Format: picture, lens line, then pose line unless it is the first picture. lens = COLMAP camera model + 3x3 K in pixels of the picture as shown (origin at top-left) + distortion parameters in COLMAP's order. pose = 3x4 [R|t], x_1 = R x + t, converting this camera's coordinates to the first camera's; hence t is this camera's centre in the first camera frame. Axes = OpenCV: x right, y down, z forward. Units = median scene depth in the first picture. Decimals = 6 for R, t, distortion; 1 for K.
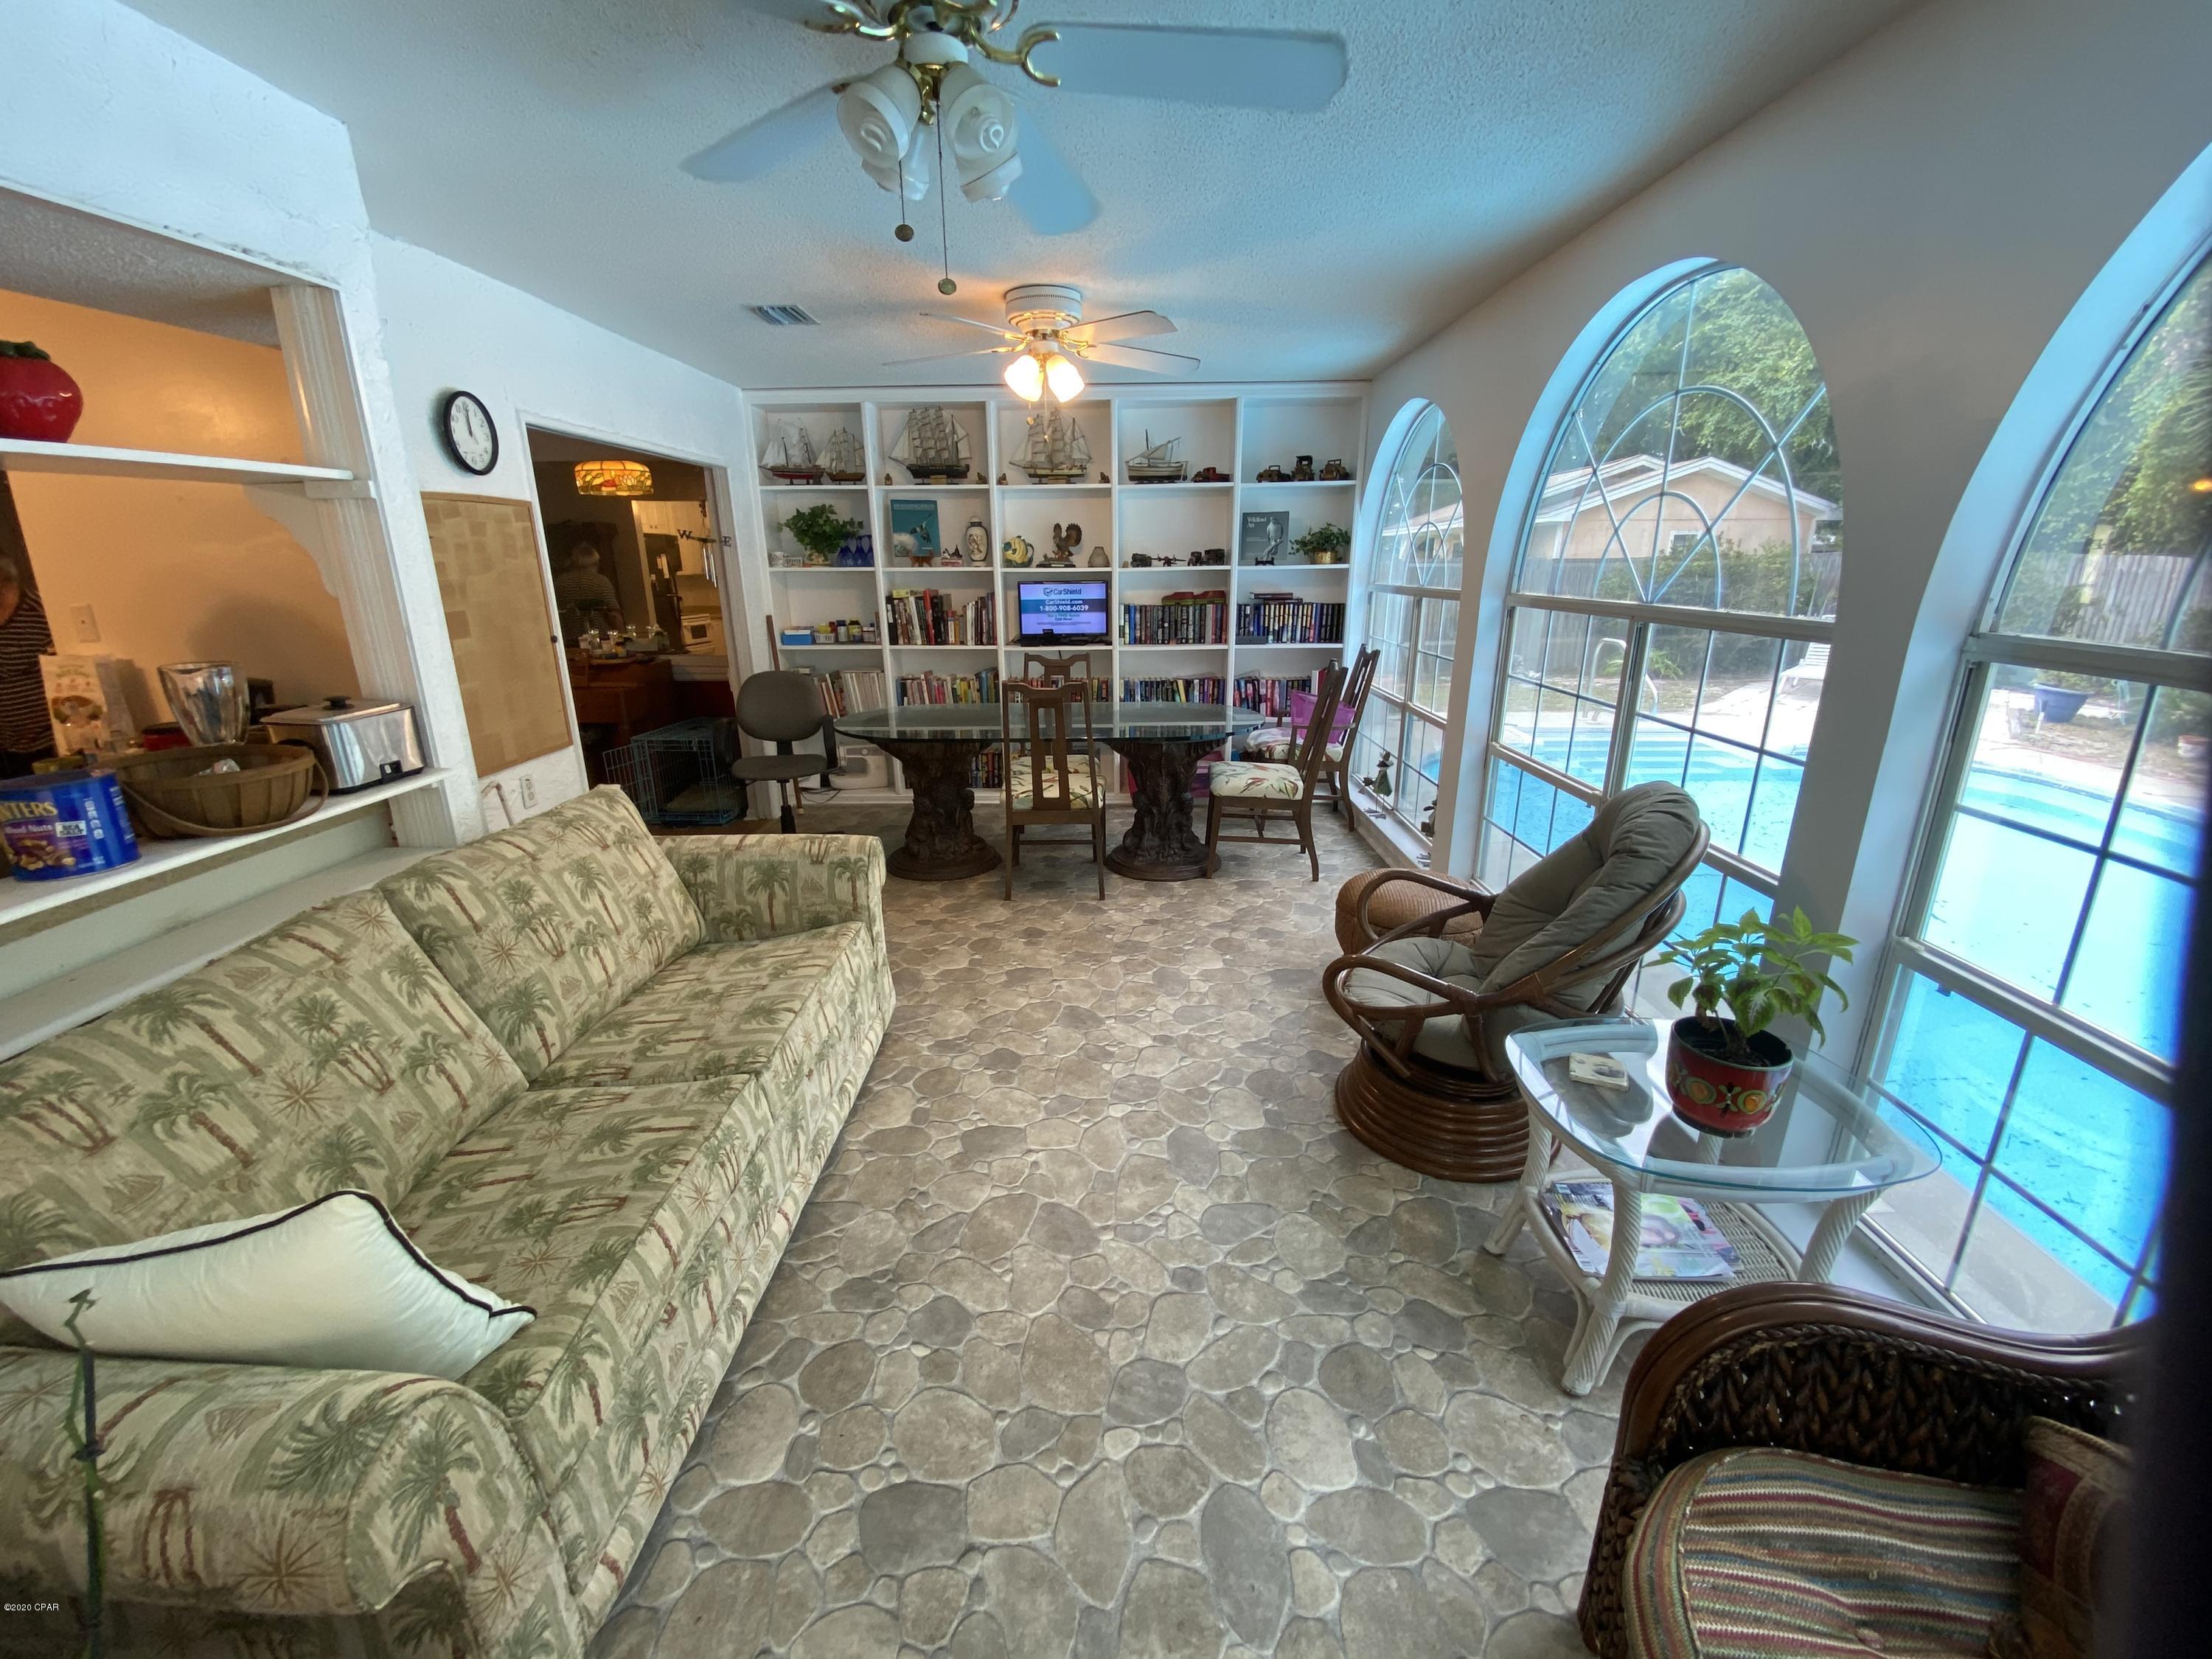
lens RADIAL K [[869.8, 0, 1108.4], [0, 869.8, 824.4], [0, 0, 1]] dist [0.046183, -0.028539]
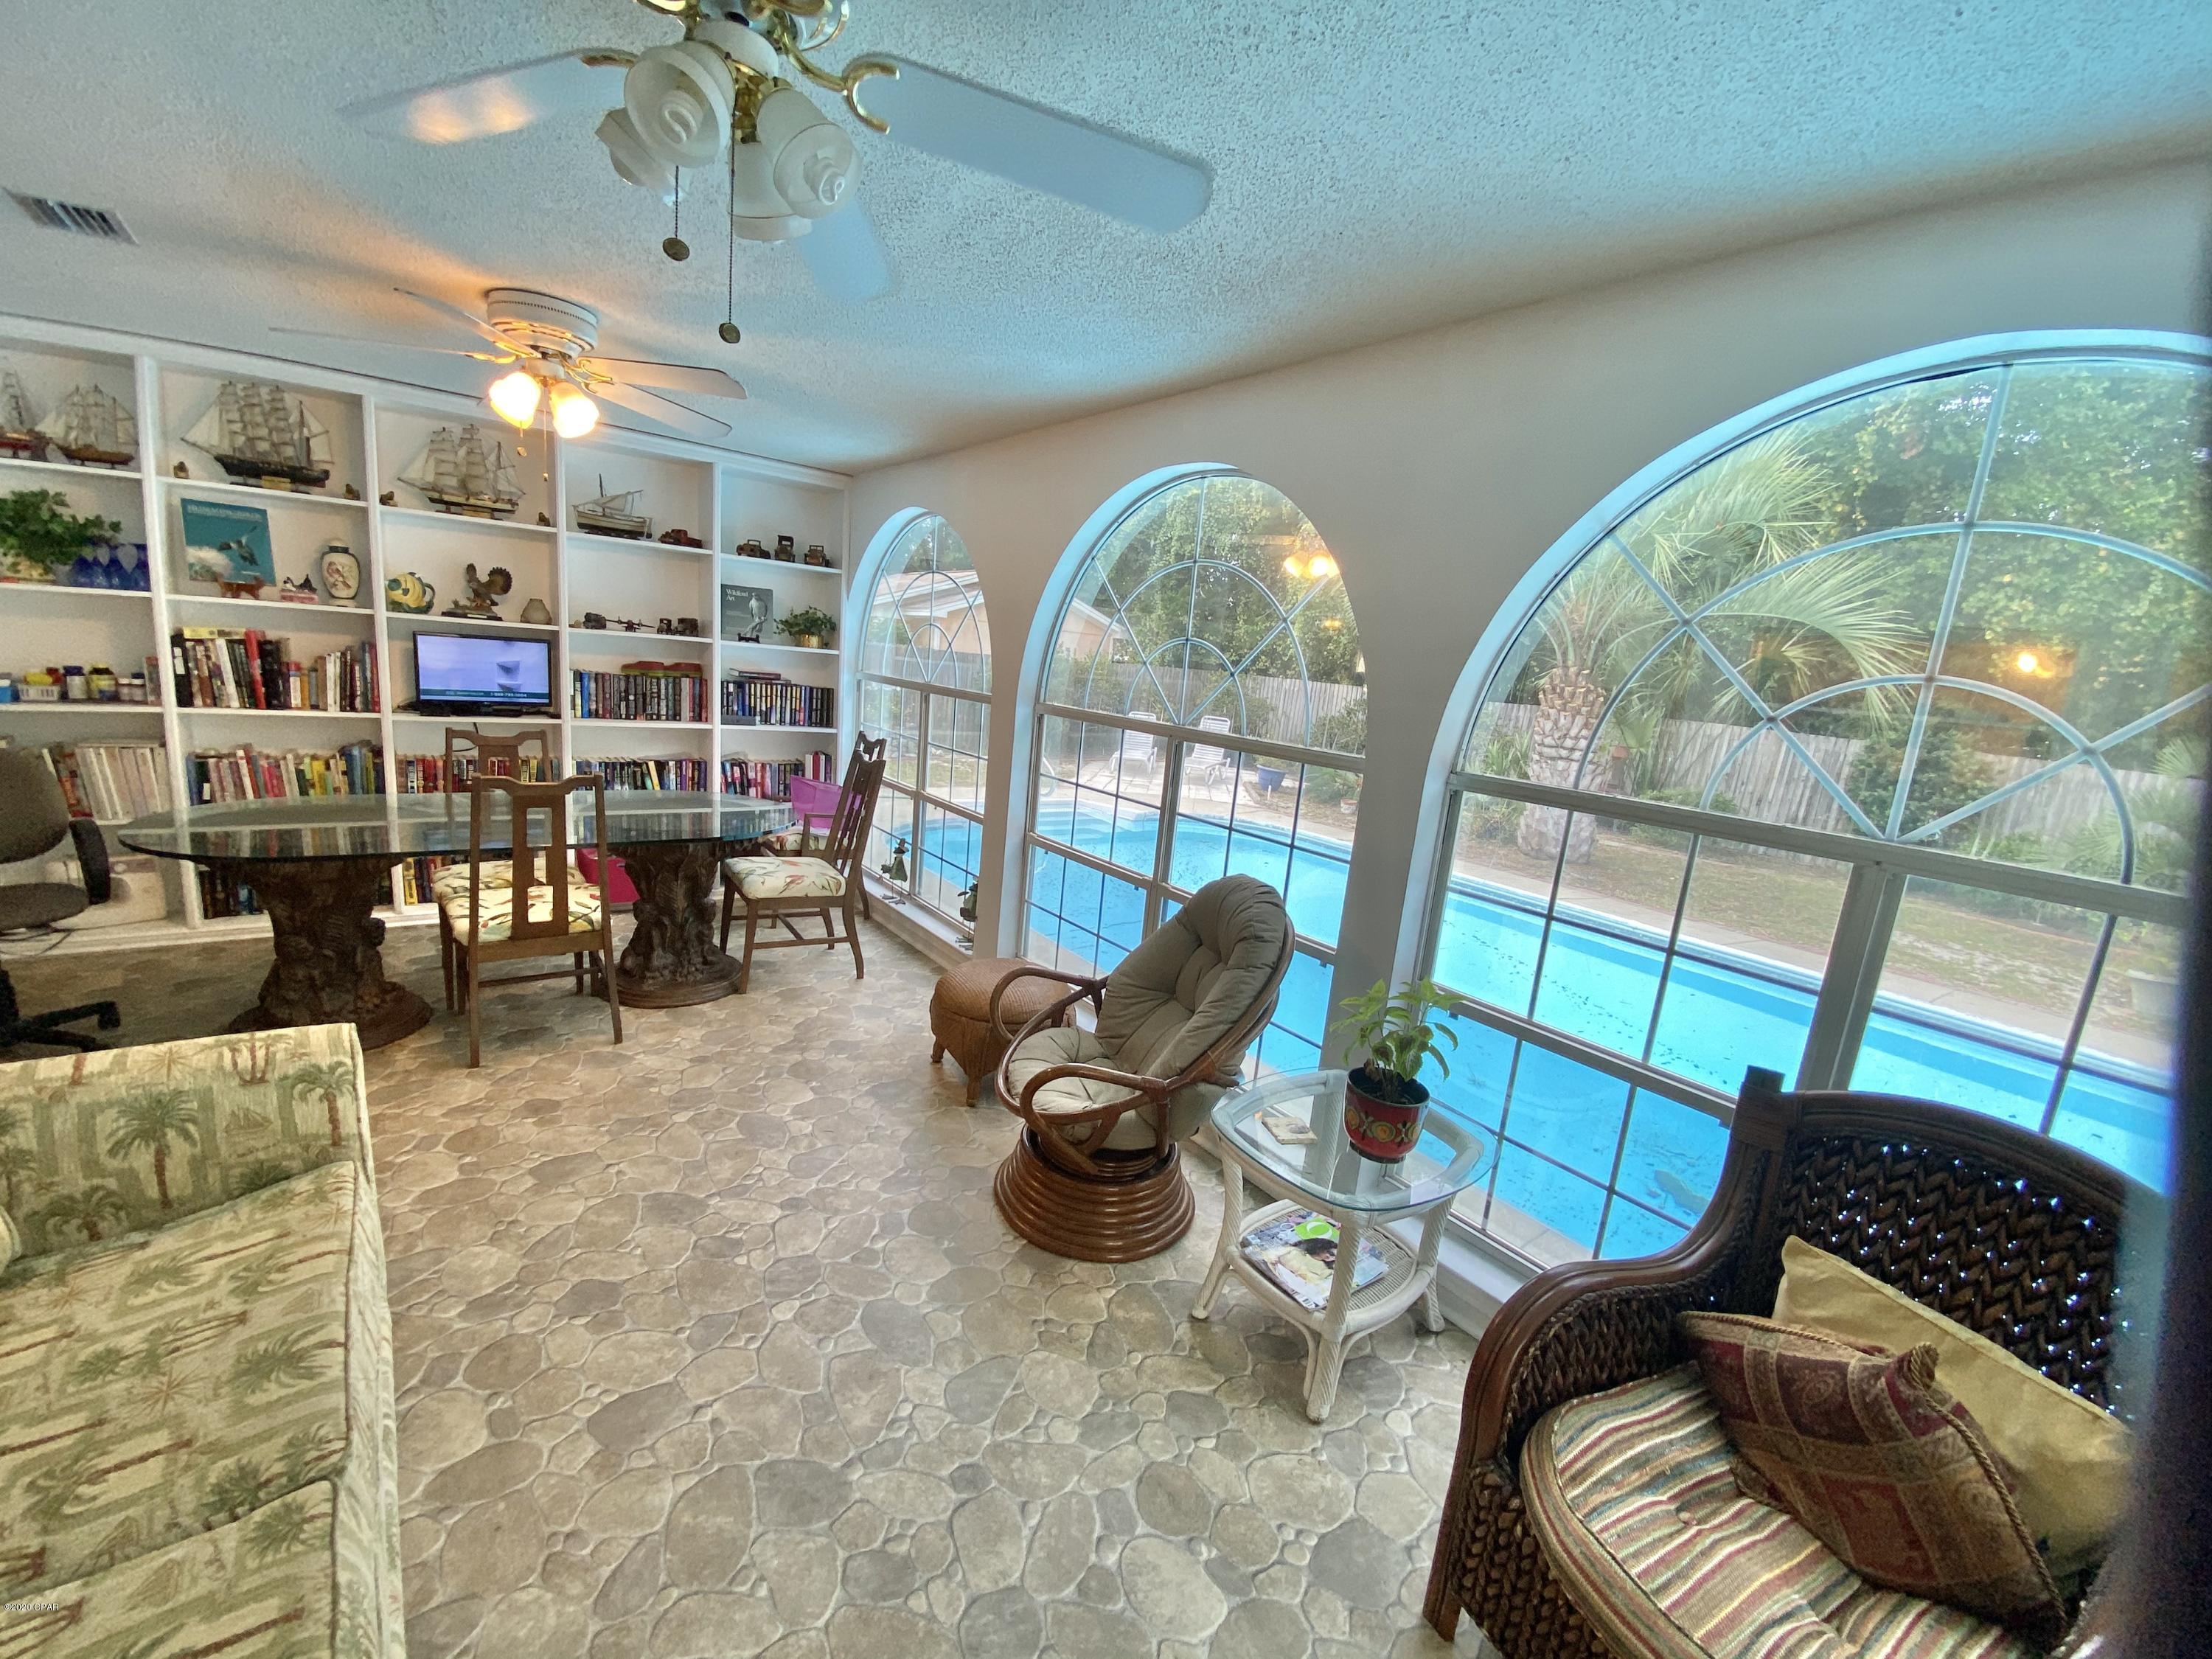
lens RADIAL K [[869.8, 0, 1108.4], [0, 869.8, 824.4], [0, 0, 1]] dist [0.046183, -0.028539]
pose [[0.793521, -0.031362, 0.607734, -0.103411], [0.078100, 0.995661, -0.050595, -0.028043], [-0.603510, 0.087612, 0.792527, 0.047097]]
